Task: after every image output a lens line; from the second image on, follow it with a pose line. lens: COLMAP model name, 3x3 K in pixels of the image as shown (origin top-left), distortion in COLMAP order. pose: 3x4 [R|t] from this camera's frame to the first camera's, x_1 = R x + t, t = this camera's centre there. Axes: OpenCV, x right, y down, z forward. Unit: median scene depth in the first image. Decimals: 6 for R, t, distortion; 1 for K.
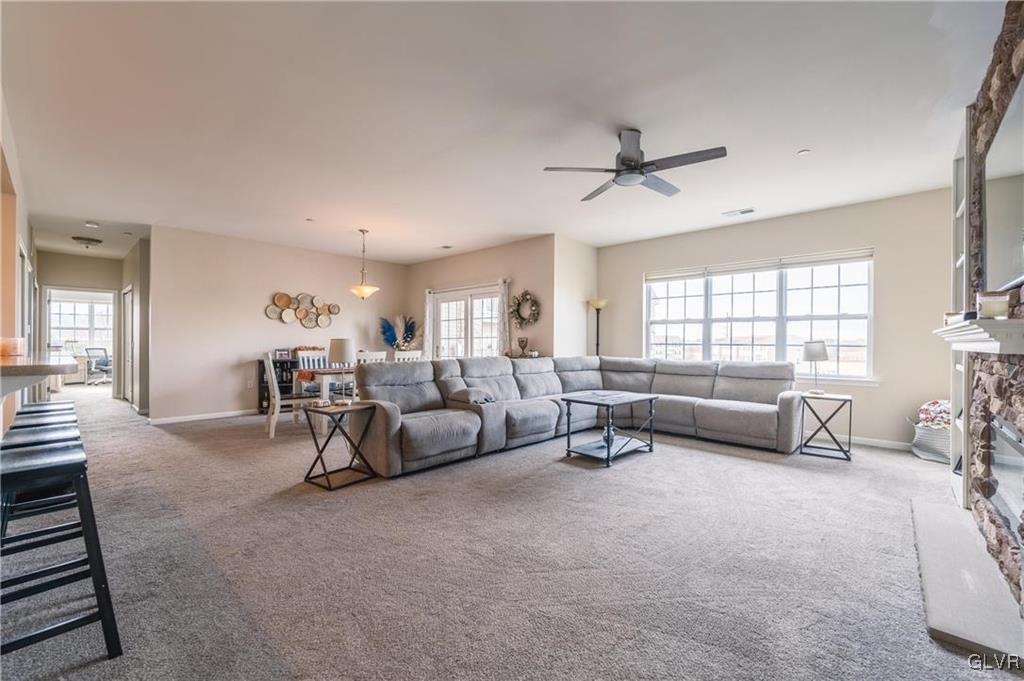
lens RADIAL K [[415.7, 0, 512.0], [0, 415.7, 340.5], [0, 0, 1]] dist [-0.000477, -0.000084]
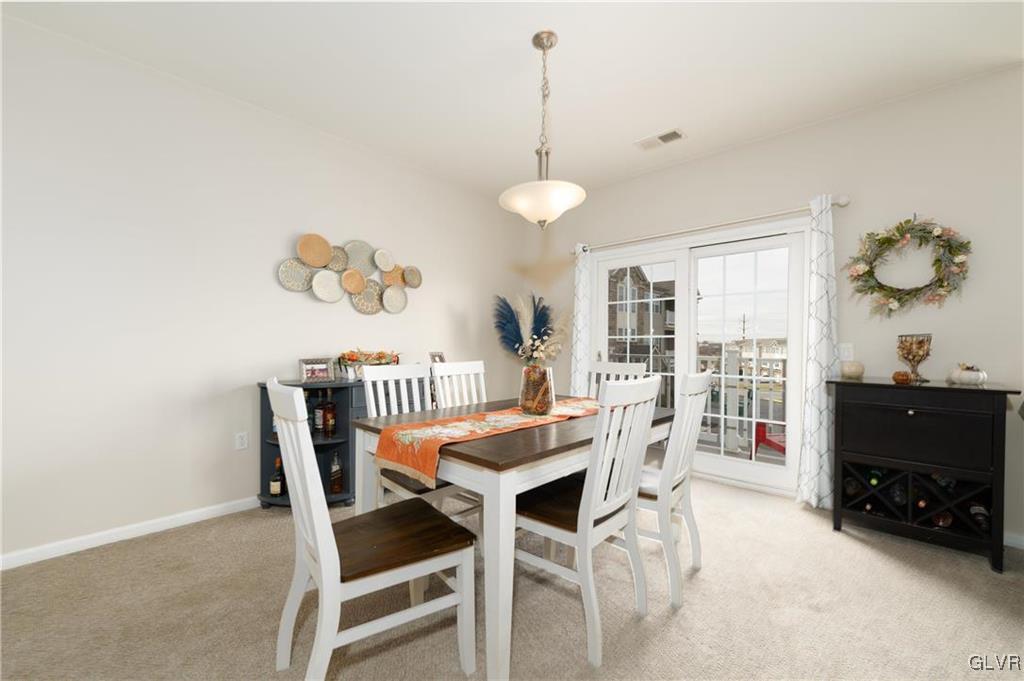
lens RADIAL K [[418.0, 0, 508.9], [0, 418.0, 344.6], [0, 0, 1]] dist [0.000459, 0.000015]
pose [[0.999841, 0.005666, -0.016889, -0.327710], [-0.005616, 0.999980, 0.002973, 0.003566], [0.016905, -0.002878, 0.999853, 0.541991]]
